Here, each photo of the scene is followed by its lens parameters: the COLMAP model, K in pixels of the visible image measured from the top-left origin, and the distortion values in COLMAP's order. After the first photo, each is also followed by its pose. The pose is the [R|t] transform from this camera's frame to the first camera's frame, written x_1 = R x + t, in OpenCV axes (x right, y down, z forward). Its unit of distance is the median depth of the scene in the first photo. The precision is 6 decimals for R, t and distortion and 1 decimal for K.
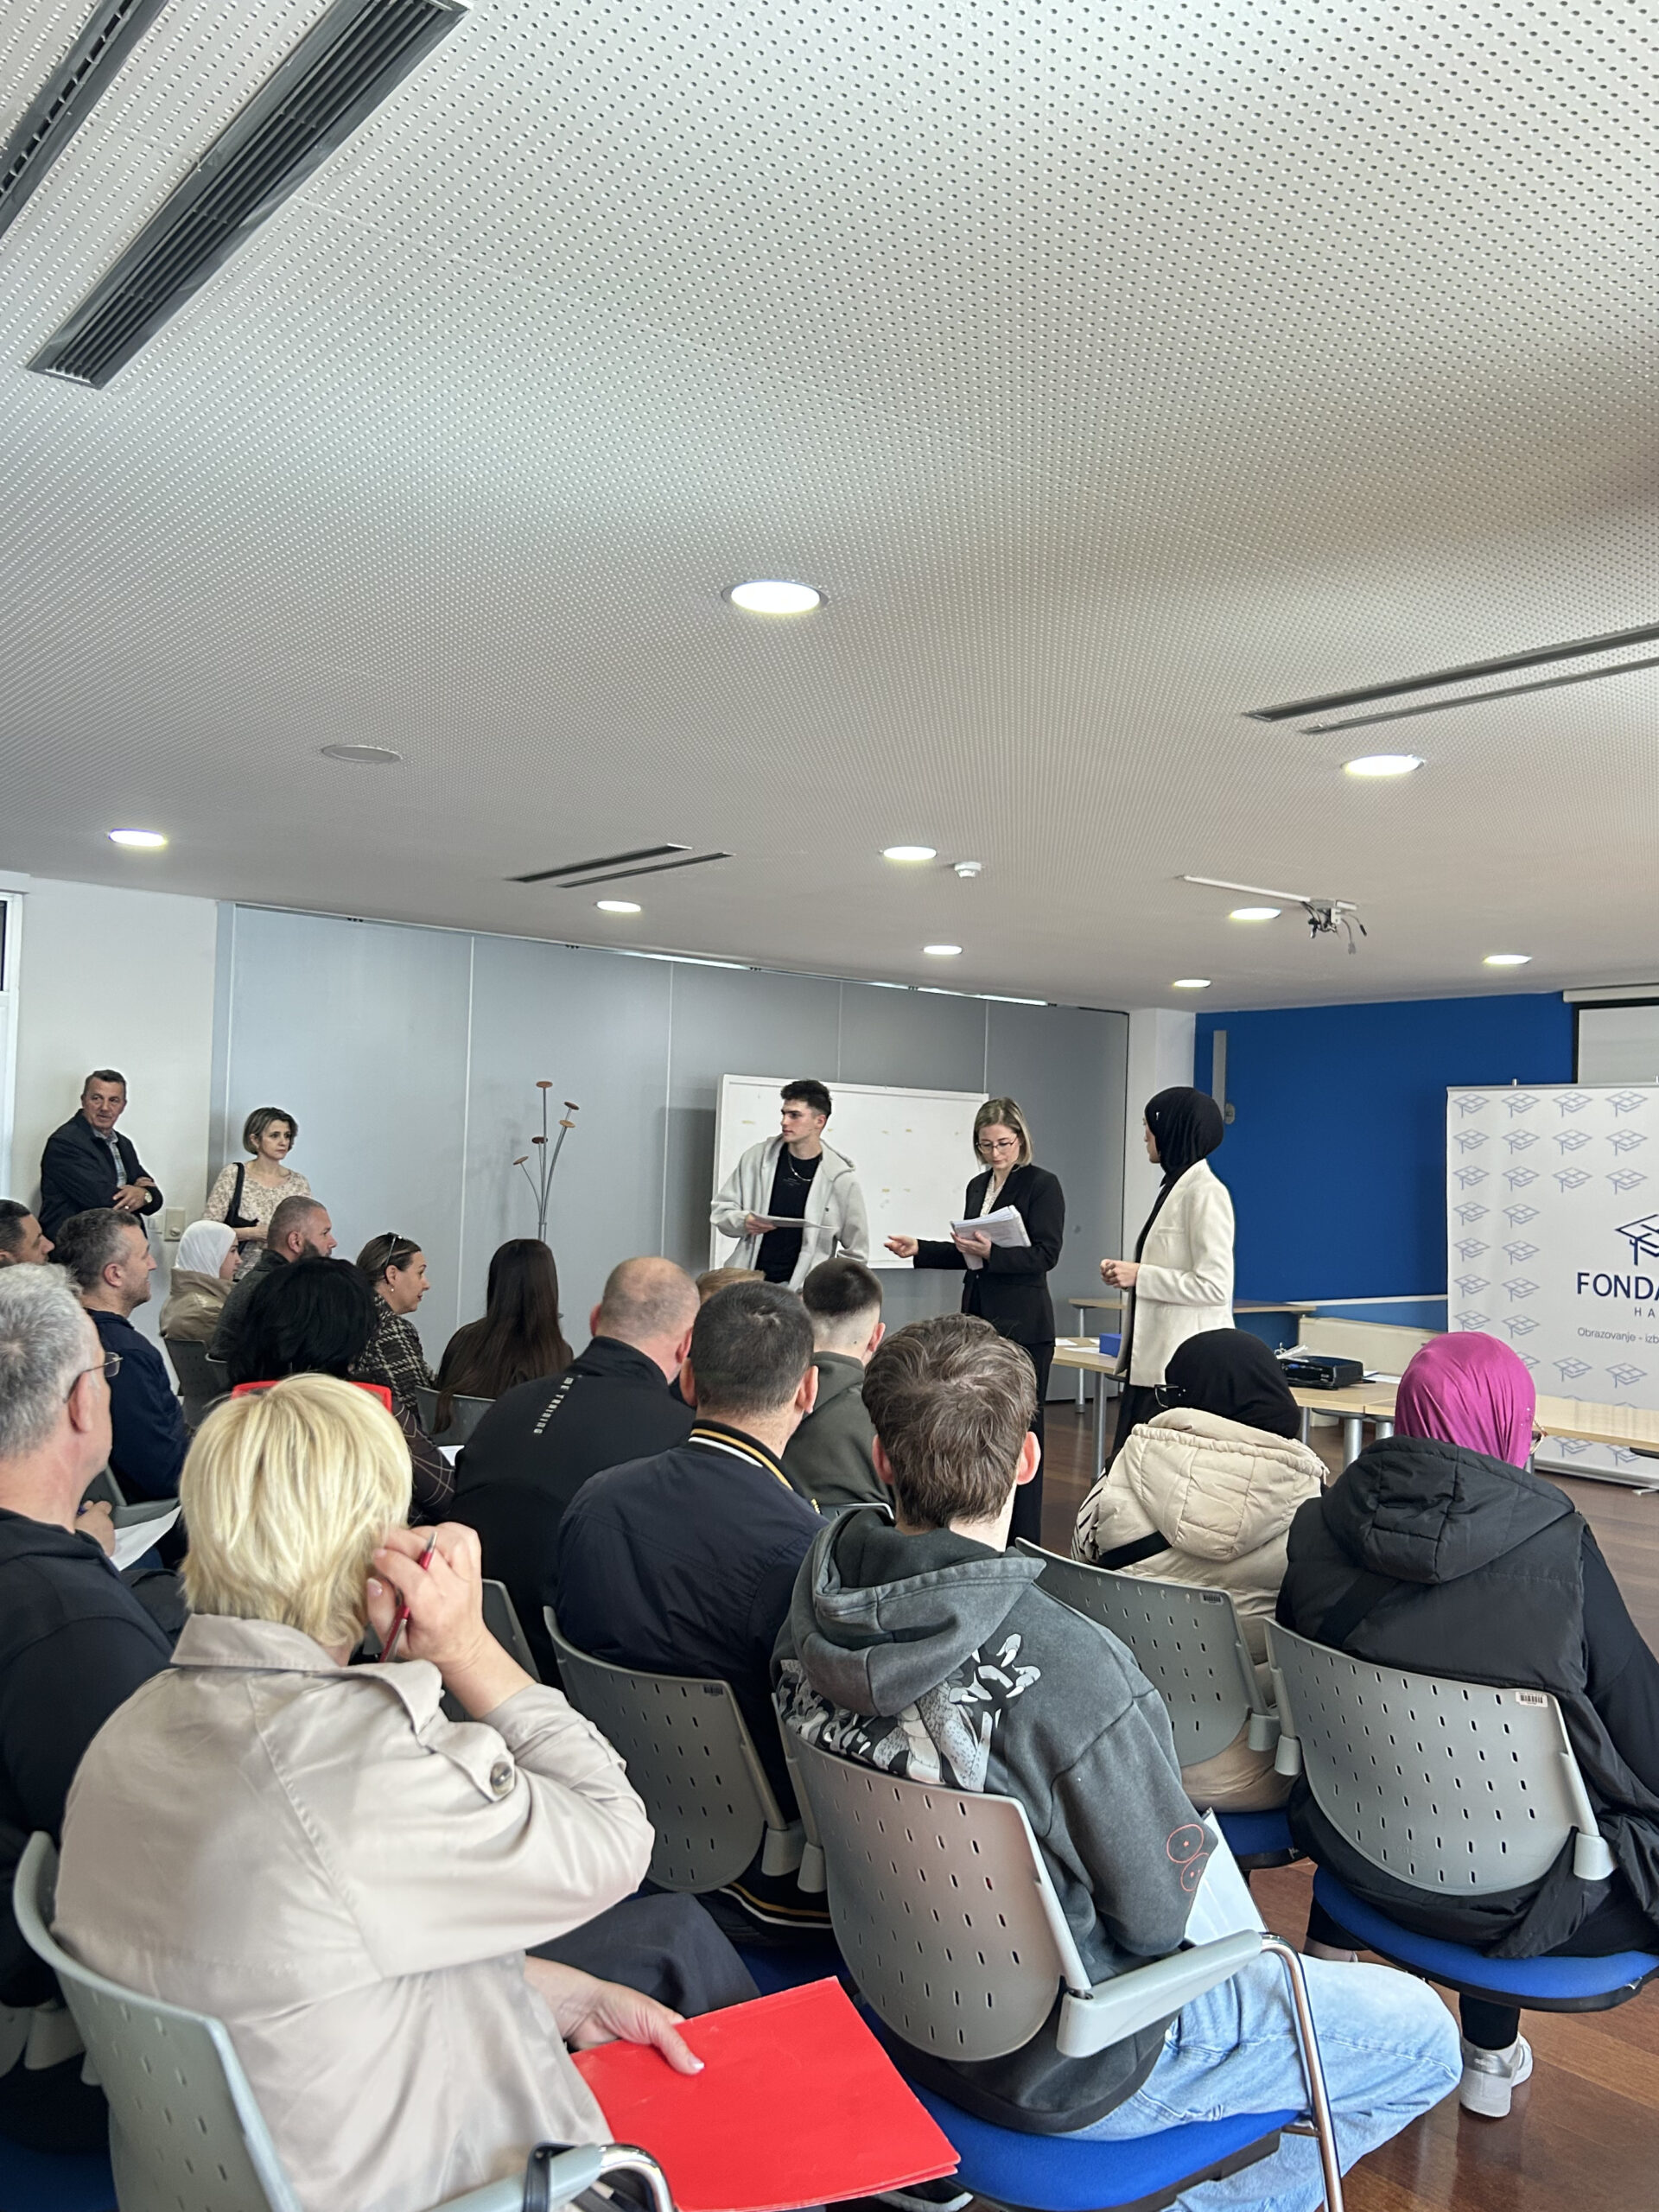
lens RADIAL K [[1780.8, 0, 820.0], [0, 1780.8, 1099.0], [0, 0, 1]] dist [0.010176, -0.004776]
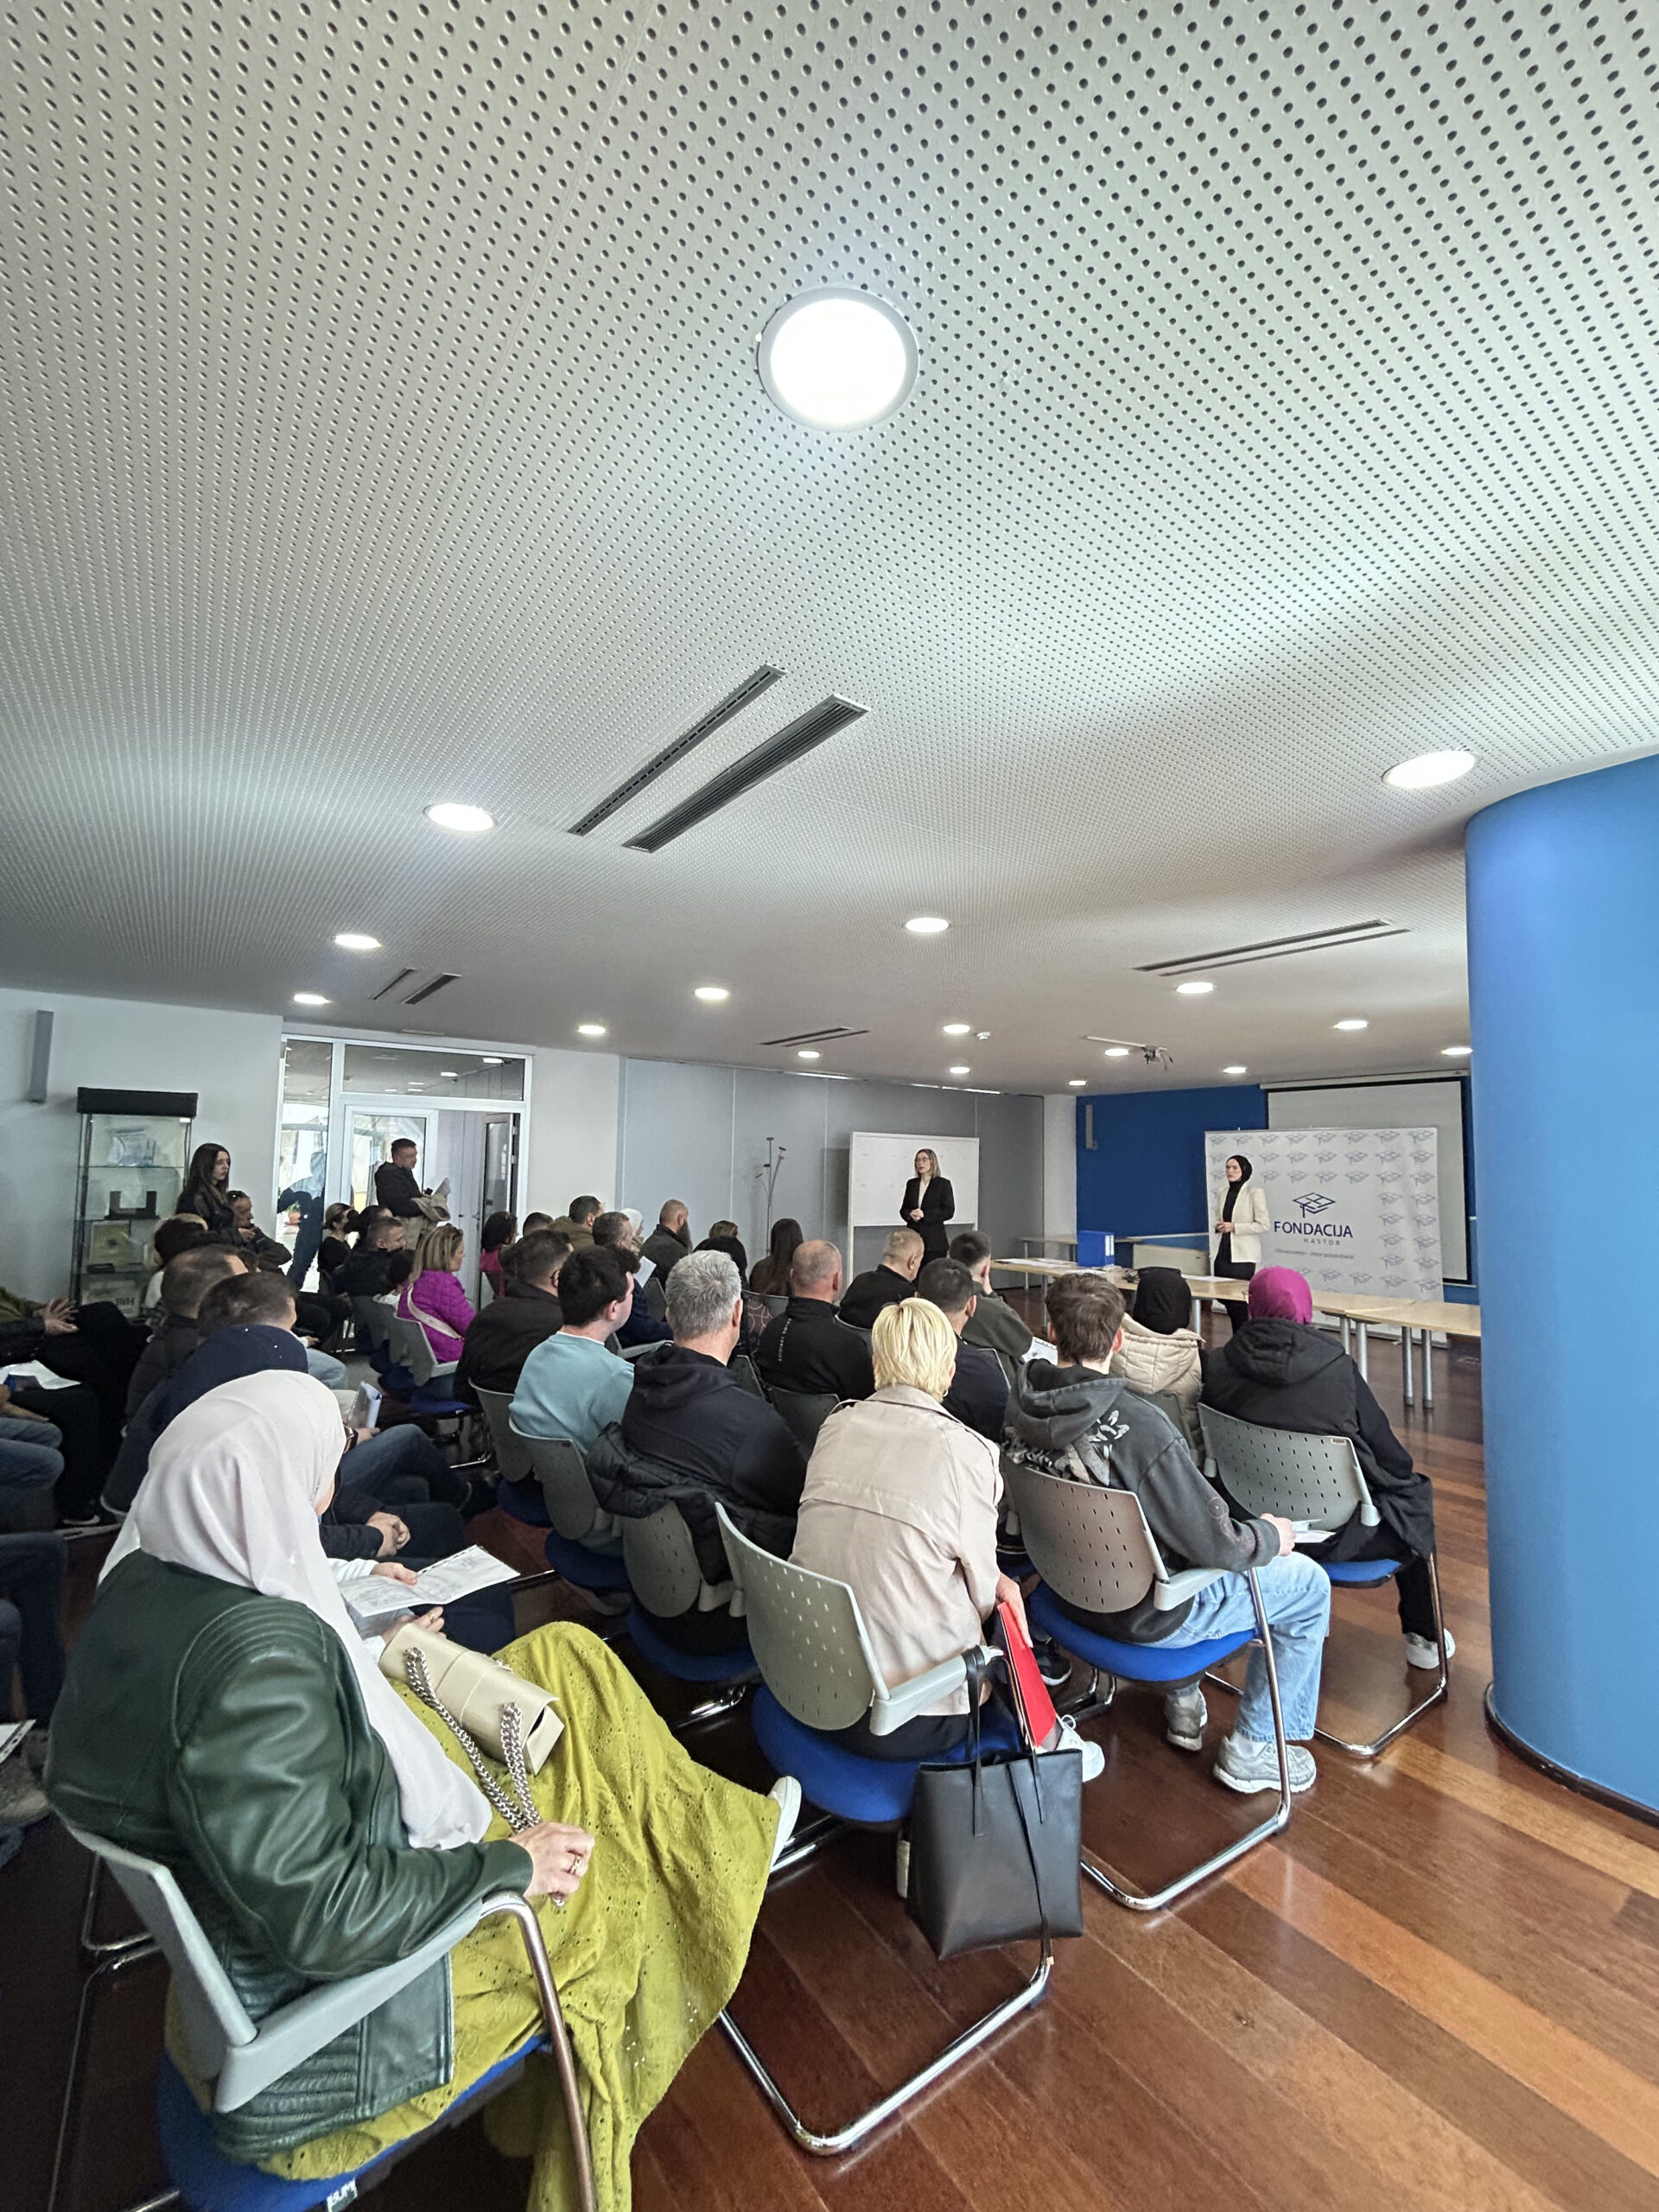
lens RADIAL K [[884.3, 0, 834.8], [0, 884.3, 1103.1], [0, 0, 1]] dist [-0.012994, -0.000015]
pose [[0.999247, -0.019028, -0.033807, -0.161915], [0.017827, 0.999211, -0.035483, -0.044728], [0.034456, 0.034854, 0.998798, -0.113895]]
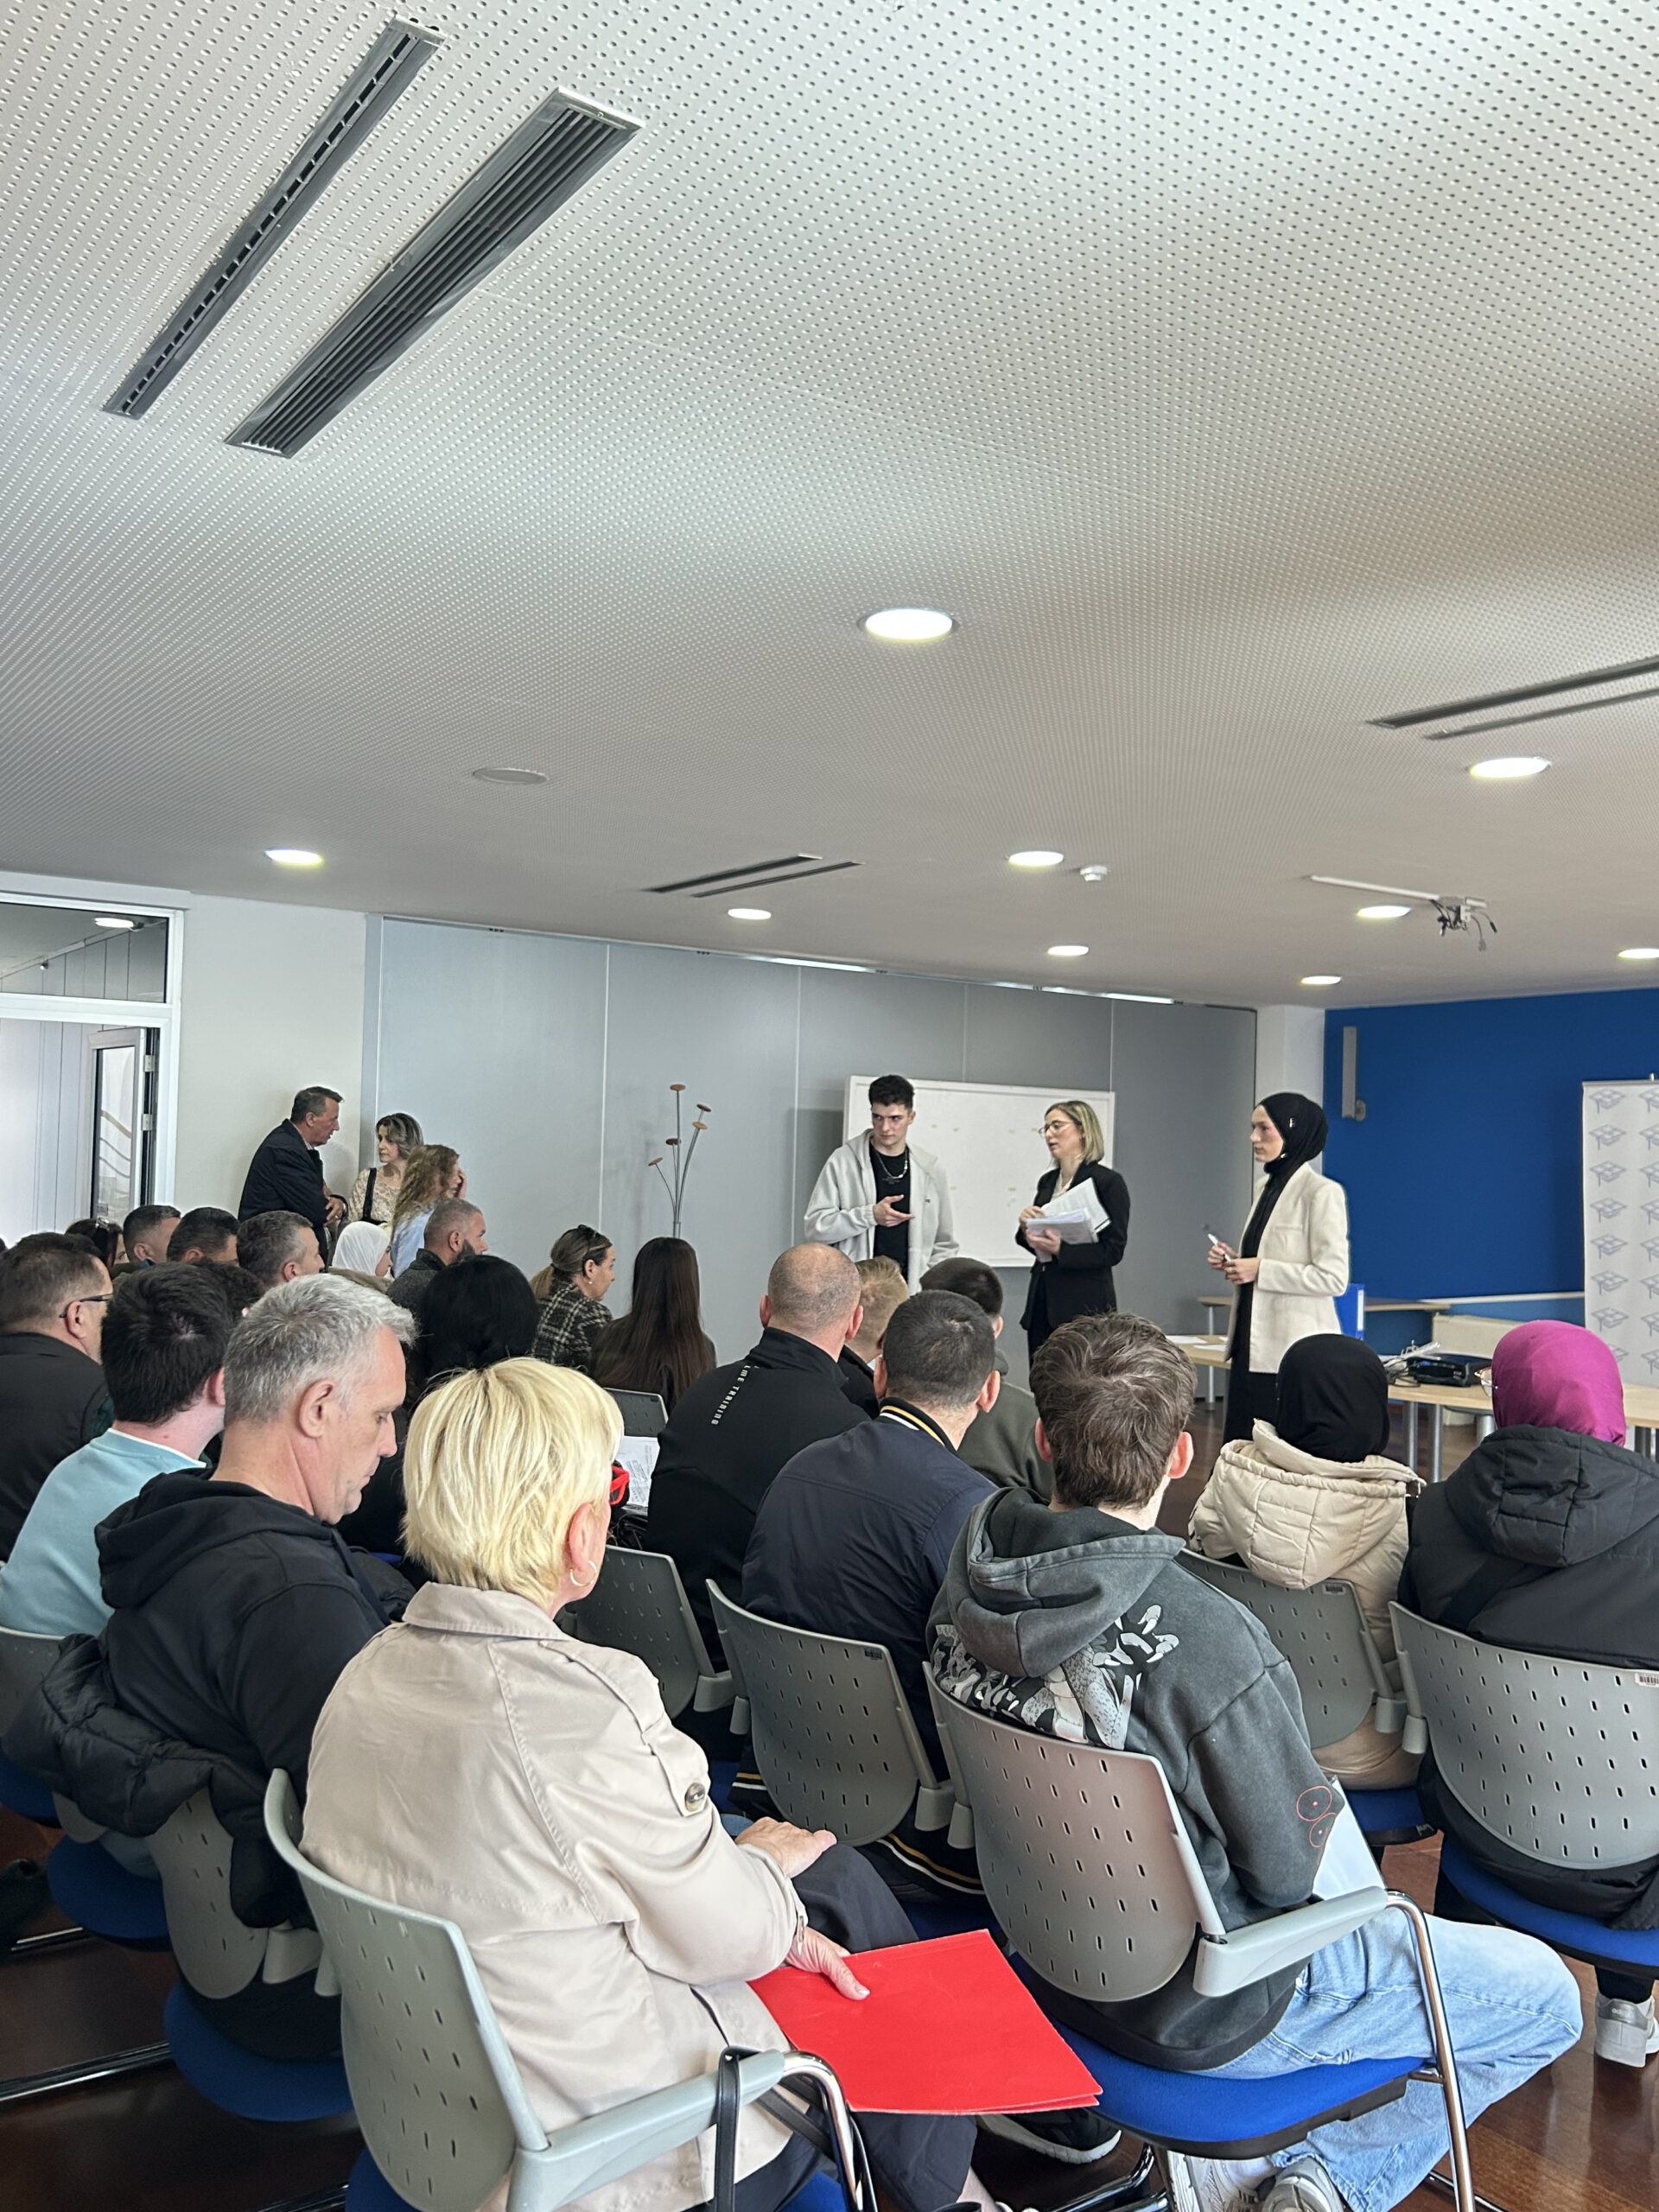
lens RADIAL K [[1796.5, 0, 825.3], [0, 1796.5, 1099.2], [0, 0, 1]] dist [0.008719, -0.003707]
pose [[0.997892, -0.007762, -0.064432, -0.013909], [0.007882, 0.999968, 0.001615, -0.008984], [0.064418, -0.002119, 0.997921, -0.090030]]
